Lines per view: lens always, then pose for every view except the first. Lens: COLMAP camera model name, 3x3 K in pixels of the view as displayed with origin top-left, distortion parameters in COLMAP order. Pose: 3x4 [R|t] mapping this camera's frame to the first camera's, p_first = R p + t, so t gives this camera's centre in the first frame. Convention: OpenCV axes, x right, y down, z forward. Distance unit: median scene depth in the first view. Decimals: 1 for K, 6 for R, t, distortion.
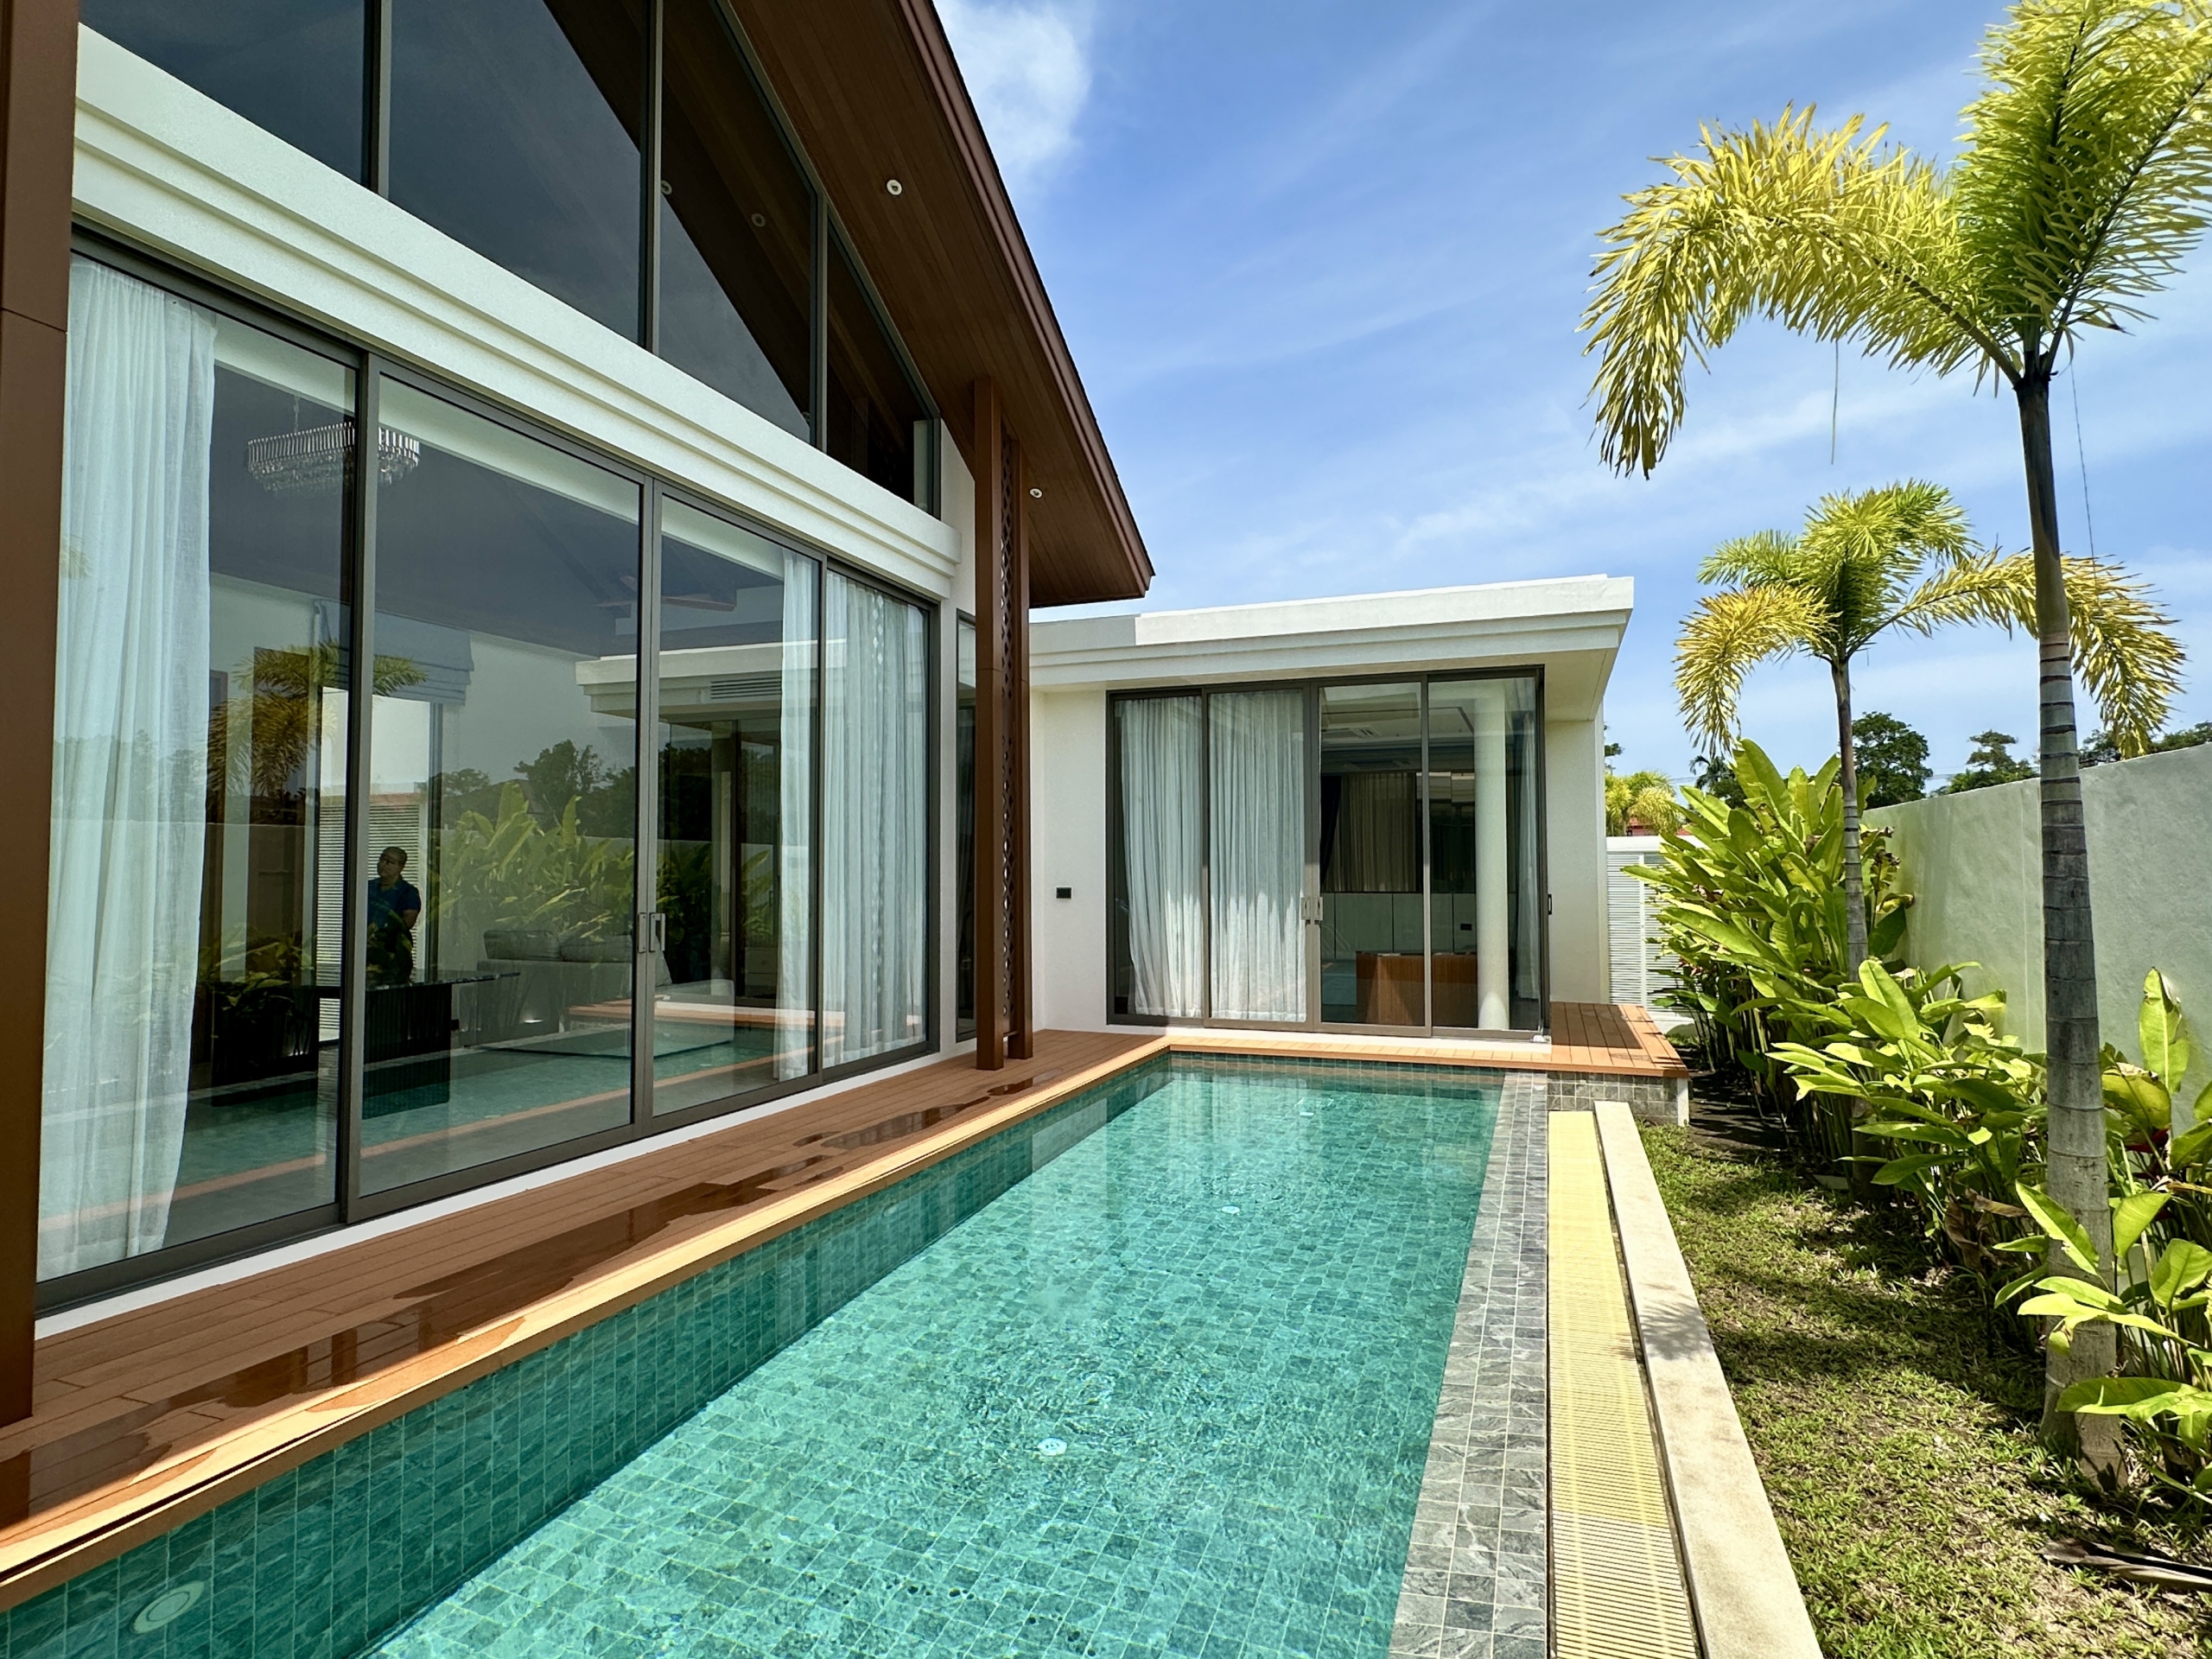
lens RADIAL K [[1176.3, 0, 1107.4], [0, 1176.3, 828.2], [0, 0, 1]] dist [-0.000299, 0.000072]
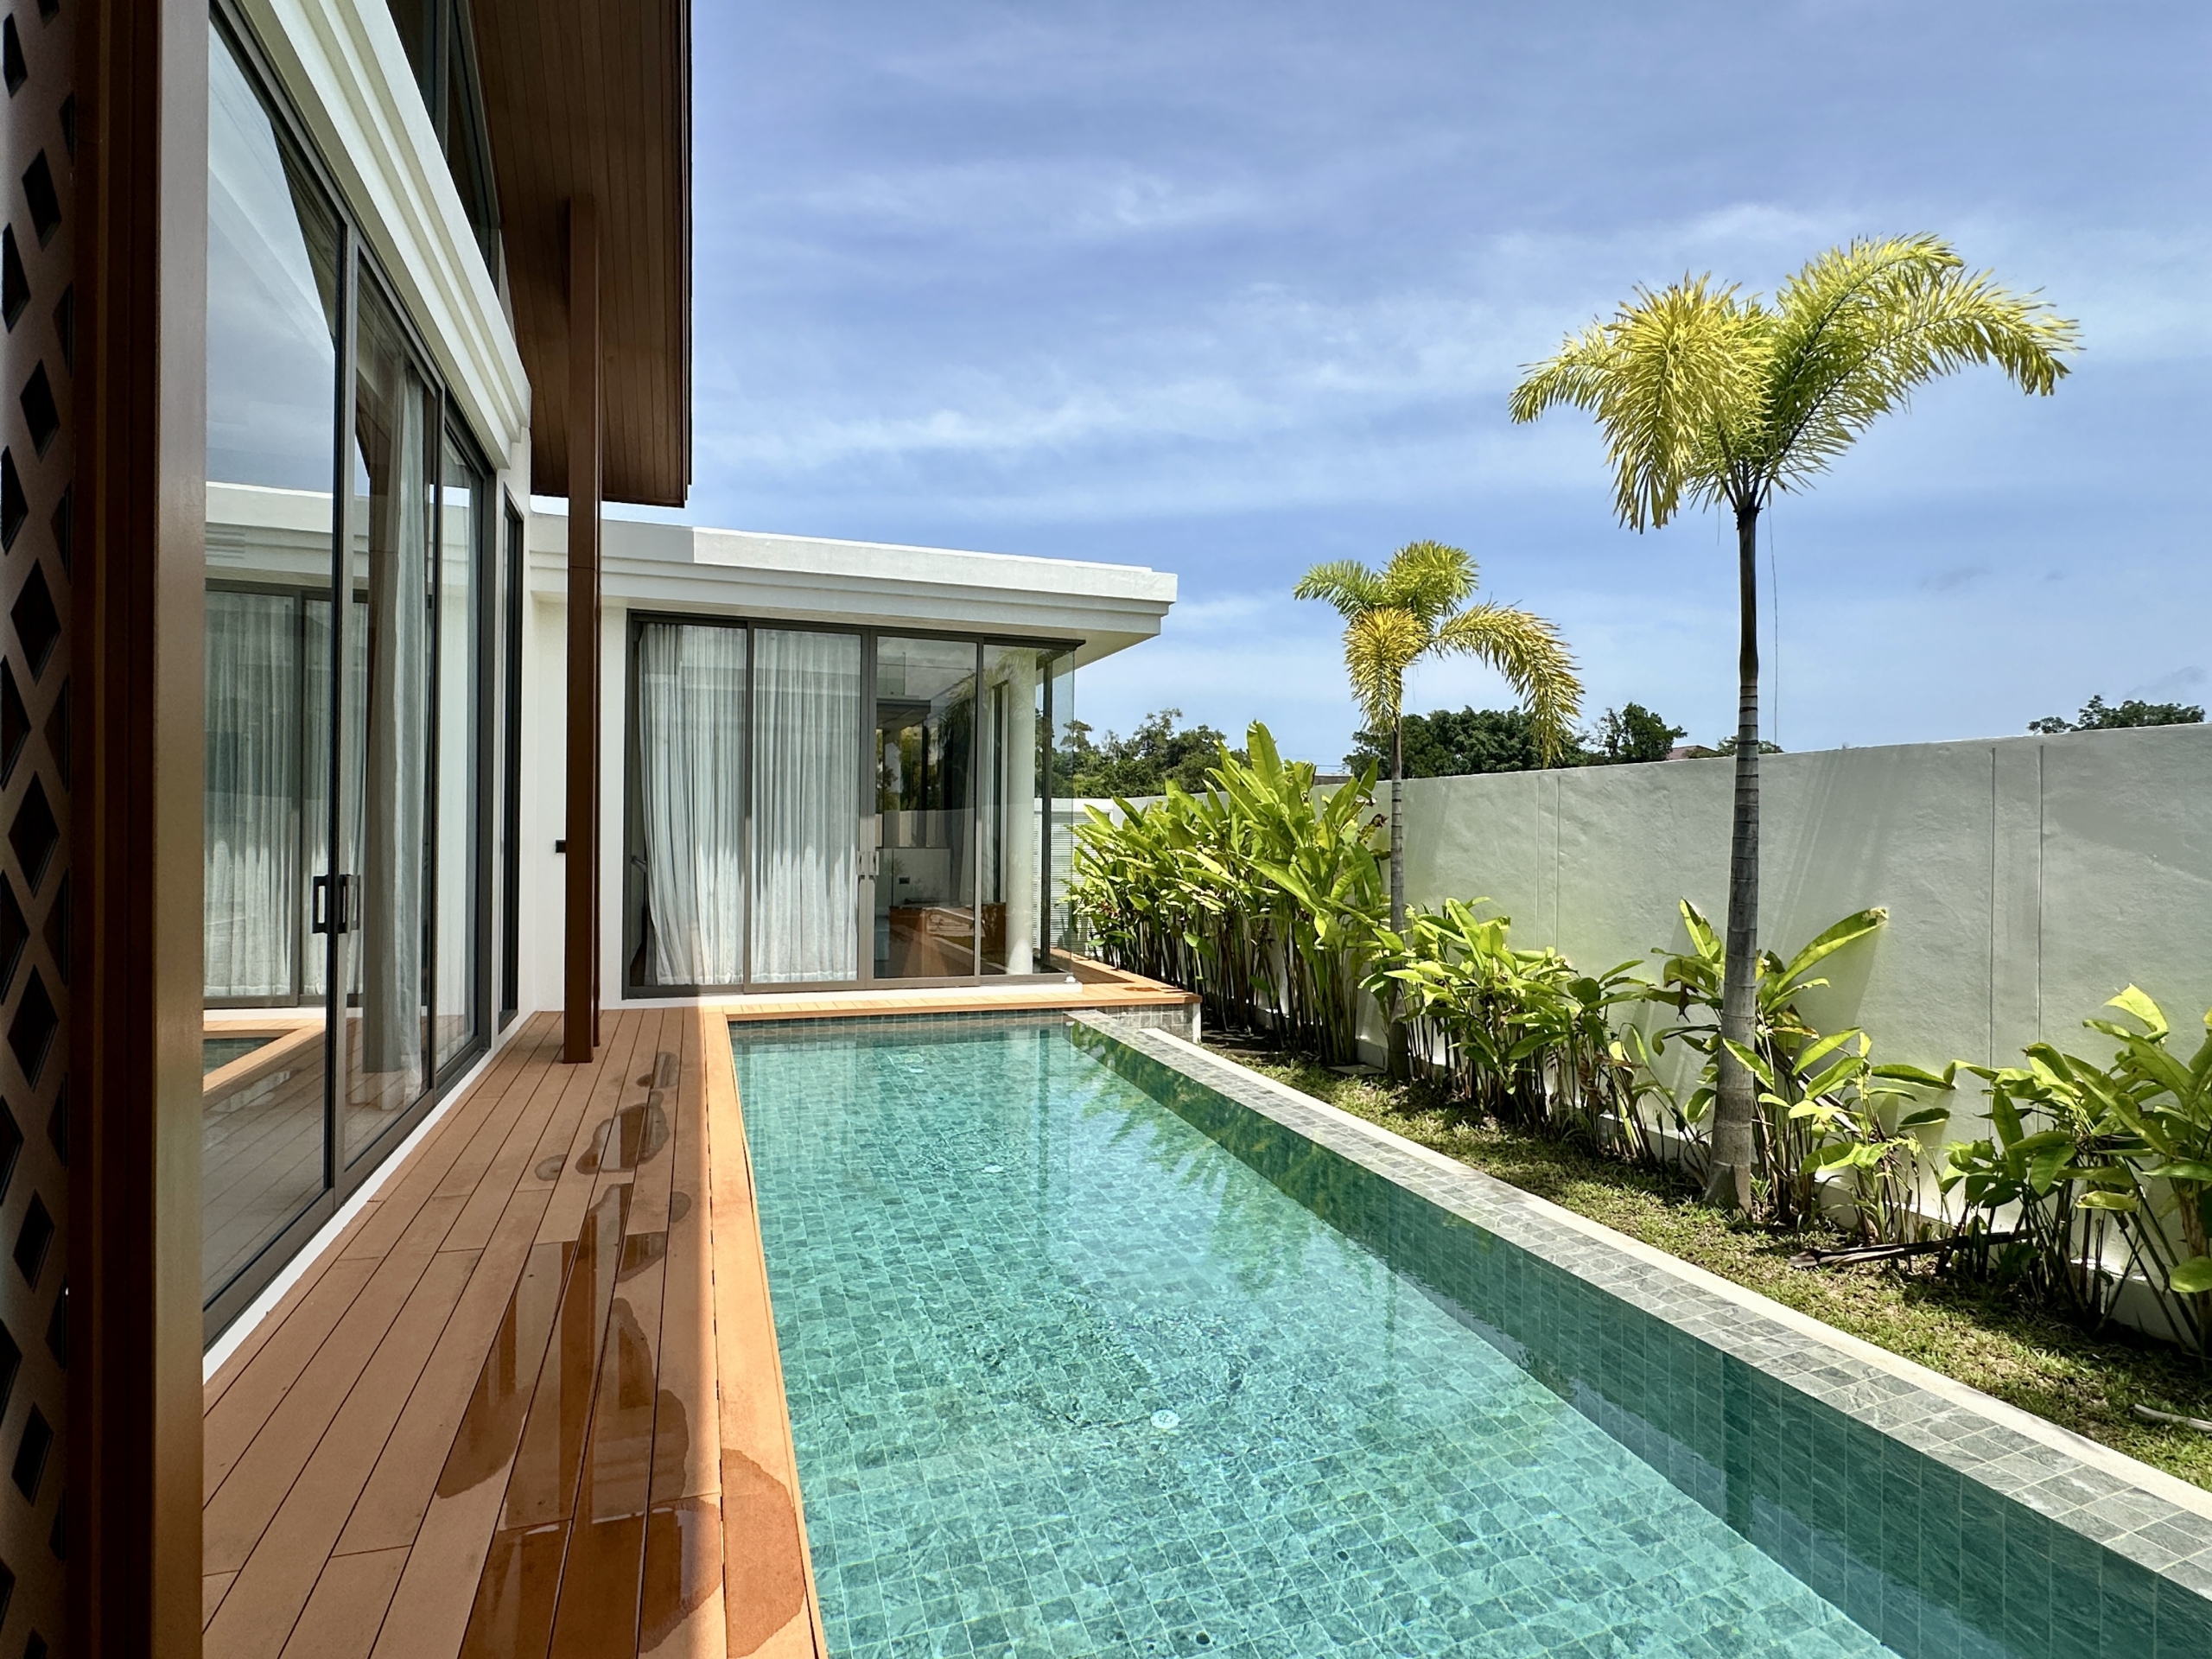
lens RADIAL K [[1180.2, 0, 1113.8], [0, 1180.2, 821.6], [0, 0, 1]] dist [0.000537, -0.000047]
pose [[0.766792, 0.016599, 0.641681, -0.323641], [-0.038106, 0.999080, 0.019691, 0.007868], [-0.640763, -0.039551, 0.766719, 0.134710]]
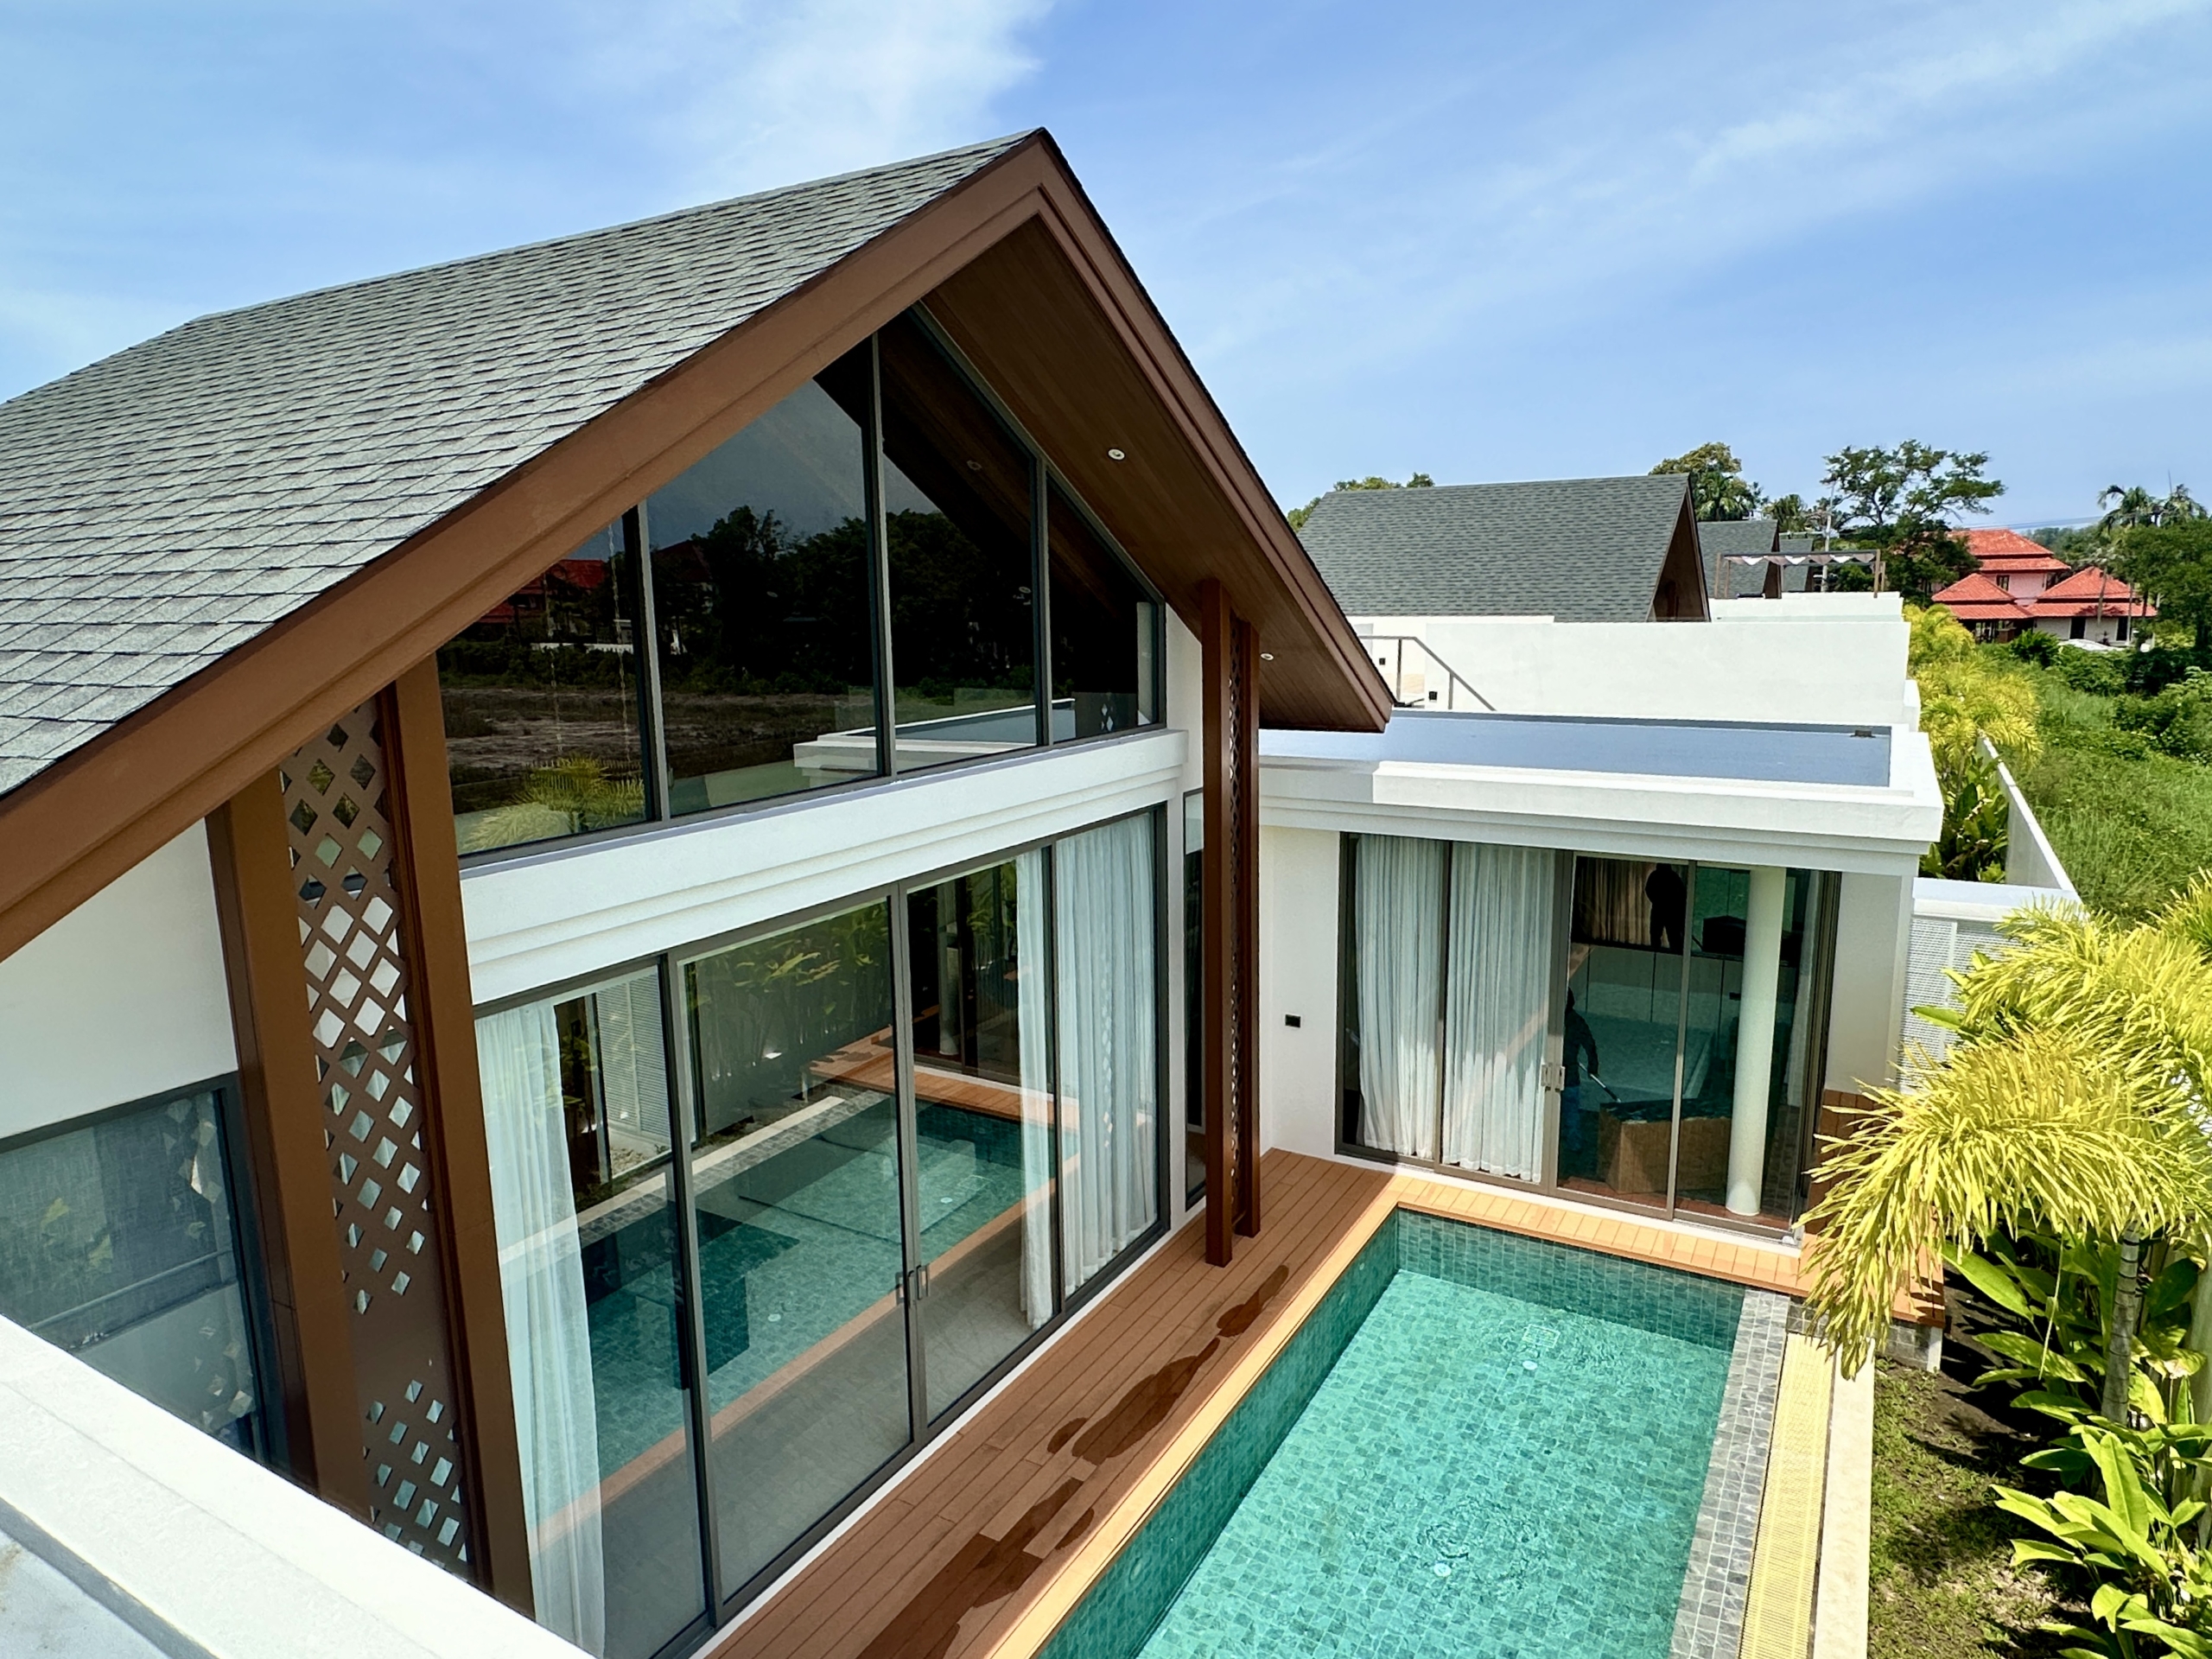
lens RADIAL K [[1324.5, 0, 1129.4], [0, 1324.5, 823.1], [0, 0, 1]] dist [0.000241, -0.001742]
pose [[0.986976, 0.018083, -0.159846, 0.001919], [0.015974, 0.977735, 0.209236, -0.398173], [0.160070, -0.209064, 0.964712, -0.059779]]
